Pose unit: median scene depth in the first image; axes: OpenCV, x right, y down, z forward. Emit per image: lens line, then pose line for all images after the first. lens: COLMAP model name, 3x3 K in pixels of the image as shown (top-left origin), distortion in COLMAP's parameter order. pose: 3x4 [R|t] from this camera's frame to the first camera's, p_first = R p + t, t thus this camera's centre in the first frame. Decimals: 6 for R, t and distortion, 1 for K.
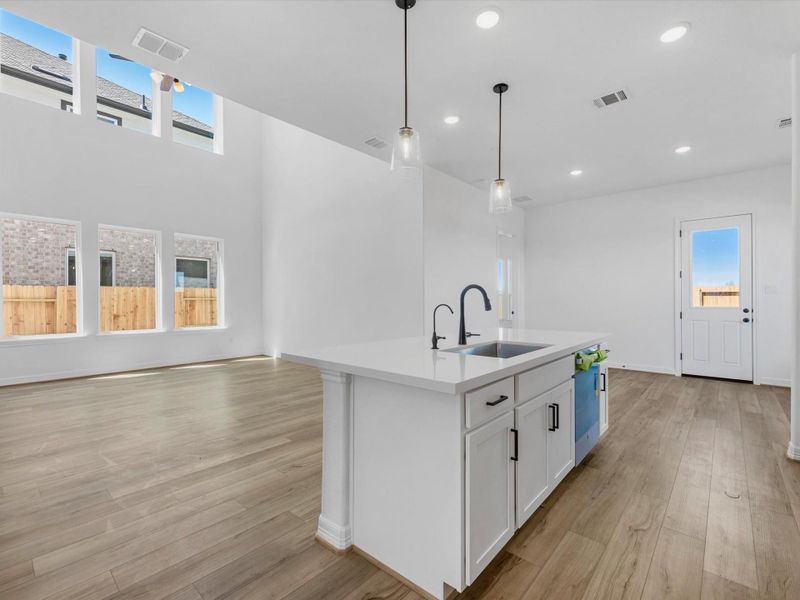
lens RADIAL K [[365.6, 0, 400.0], [0, 365.6, 300.0], [0, 0, 1]] dist [0.003946, 0.000774]
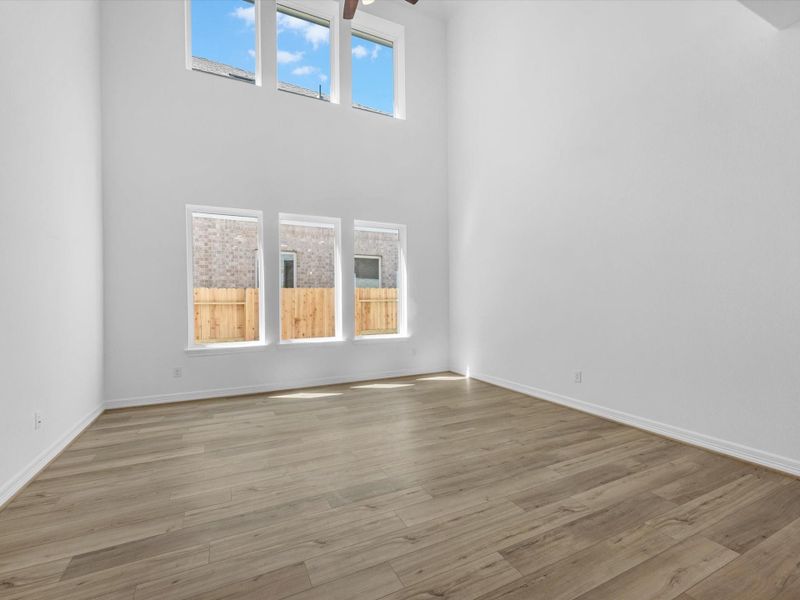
lens RADIAL K [[365.6, 0, 400.0], [0, 365.6, 300.0], [0, 0, 1]] dist [0.003946, 0.000774]
pose [[0.925590, -0.006914, -0.378465, -0.185349], [0.006679, 0.999976, -0.001935, -0.002722], [0.378469, -0.000737, 0.925614, 0.245916]]
